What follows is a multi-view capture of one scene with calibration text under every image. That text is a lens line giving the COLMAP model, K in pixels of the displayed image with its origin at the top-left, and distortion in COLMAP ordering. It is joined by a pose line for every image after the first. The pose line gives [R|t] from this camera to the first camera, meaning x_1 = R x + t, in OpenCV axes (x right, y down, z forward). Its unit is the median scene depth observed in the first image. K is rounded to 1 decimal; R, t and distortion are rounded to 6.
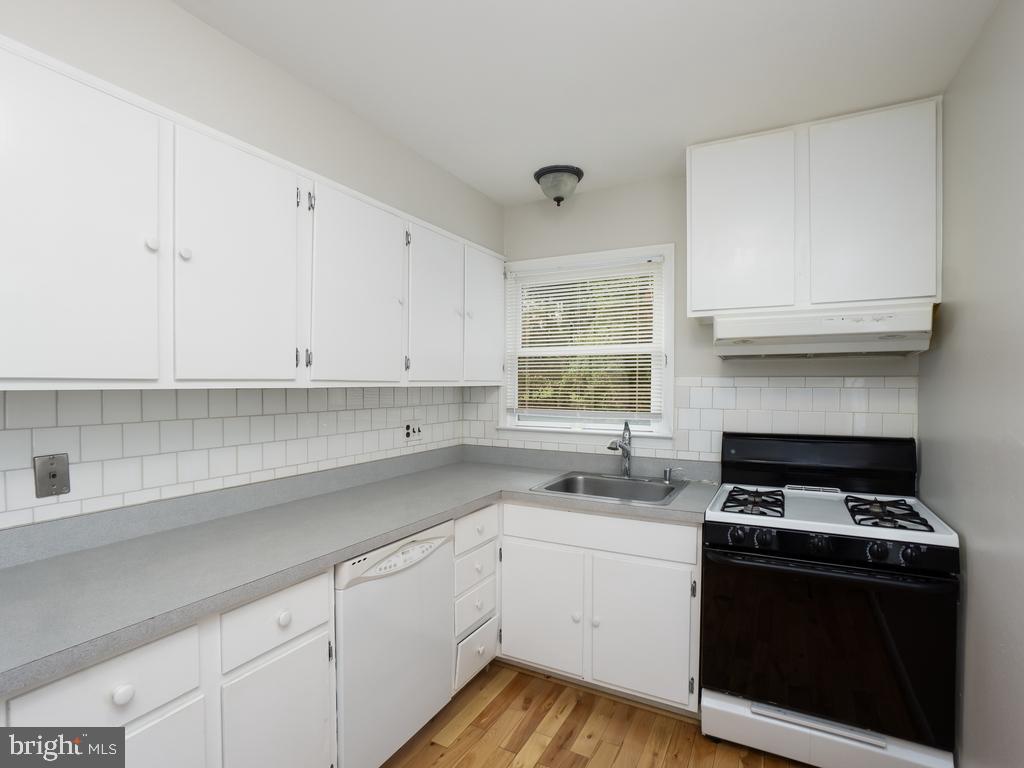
lens RADIAL K [[516.0, 0, 512.4], [0, 516.0, 380.3], [0, 0, 1]] dist [-0.059667, 0.027070]
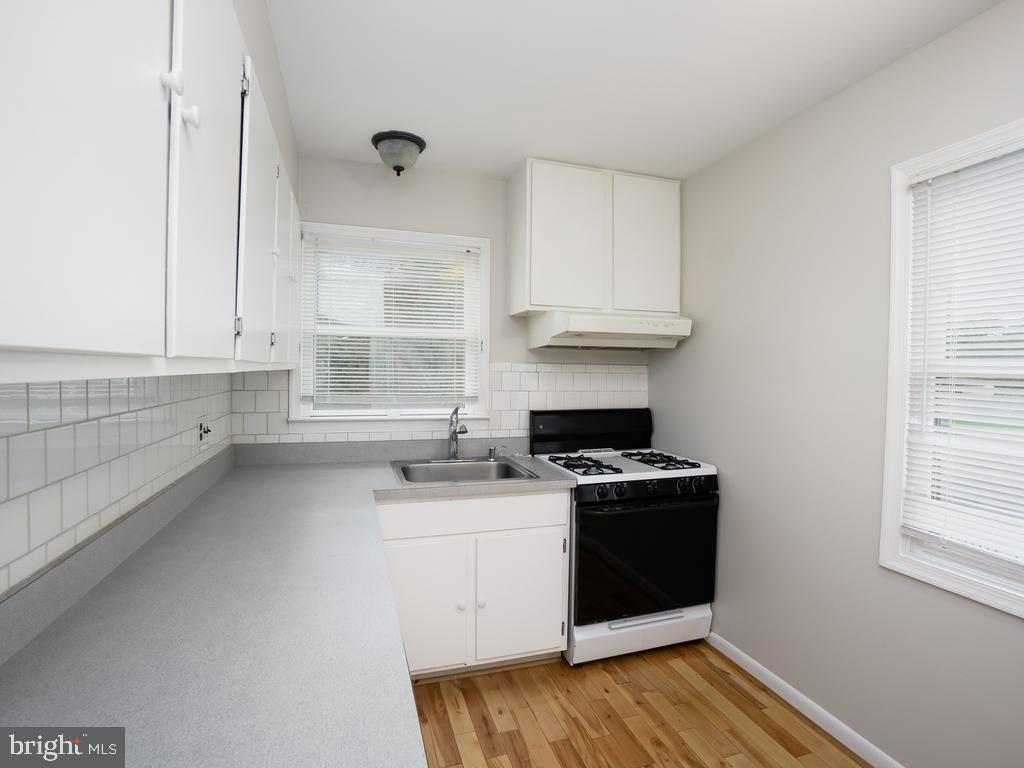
lens RADIAL K [[529.2, 0, 468.5], [0, 529.2, 364.4], [0, 0, 1]] dist [-0.064313, 0.029157]
pose [[0.693025, 0.011293, 0.720825, -0.558256], [-0.016761, 0.999859, 0.000450, -0.002048], [-0.720718, -0.012393, 0.693117, 0.274842]]
